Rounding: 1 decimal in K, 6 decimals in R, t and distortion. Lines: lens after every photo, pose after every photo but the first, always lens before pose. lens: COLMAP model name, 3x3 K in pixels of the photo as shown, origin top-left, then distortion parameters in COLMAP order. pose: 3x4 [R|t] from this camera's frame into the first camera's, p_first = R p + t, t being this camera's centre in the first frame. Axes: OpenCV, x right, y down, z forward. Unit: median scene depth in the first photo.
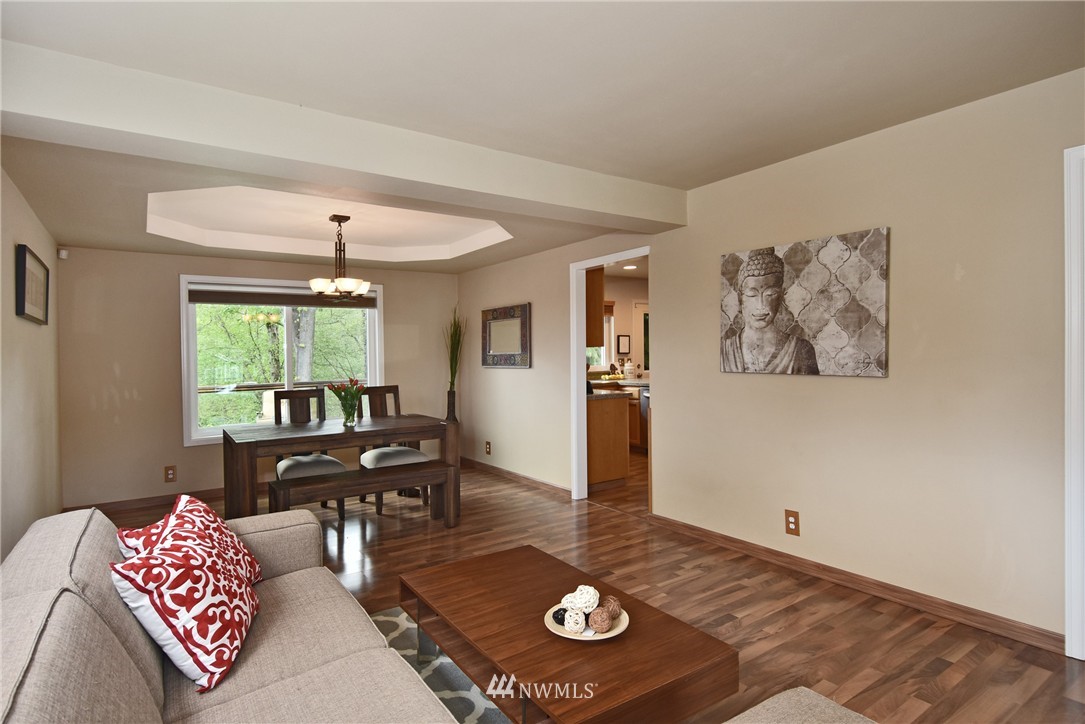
lens RADIAL K [[573.4, 0, 570.9], [0, 573.4, 358.6], [0, 0, 1]] dist [0.010846, -0.008408]
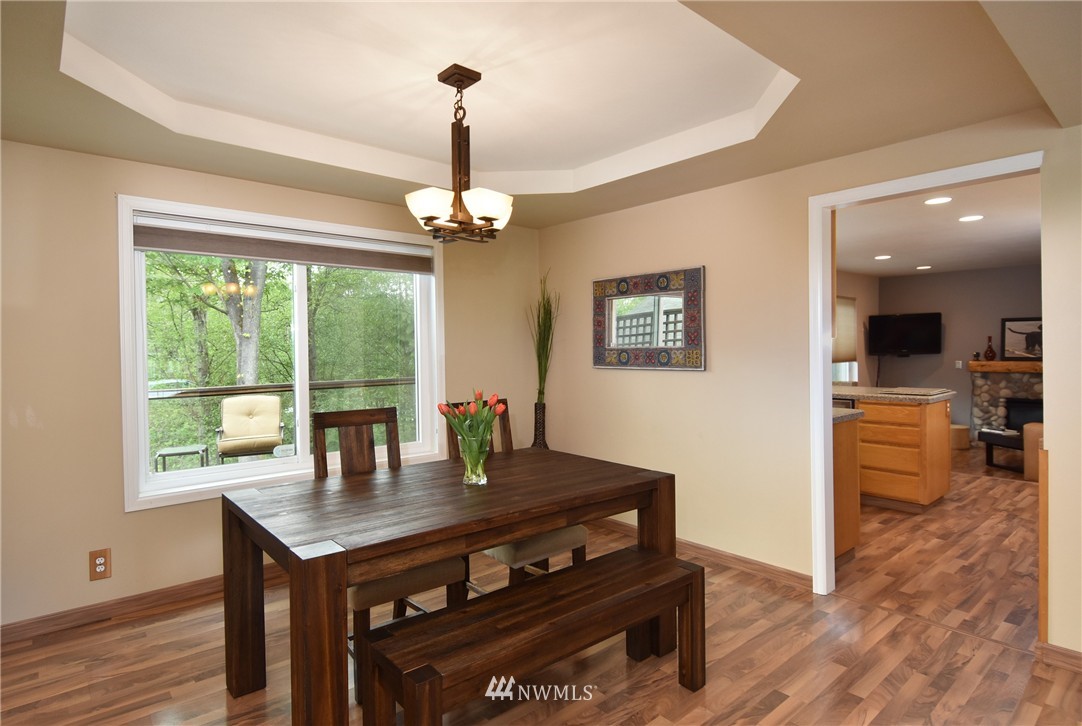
lens RADIAL K [[571.8, 0, 539.6], [0, 571.8, 360.4], [0, 0, 1]] dist [0.010846, -0.008408]
pose [[0.996645, 0.009193, 0.081323, -0.271844], [-0.010003, 0.999904, 0.009553, 0.000952], [-0.081227, -0.010335, 0.996642, 0.355334]]
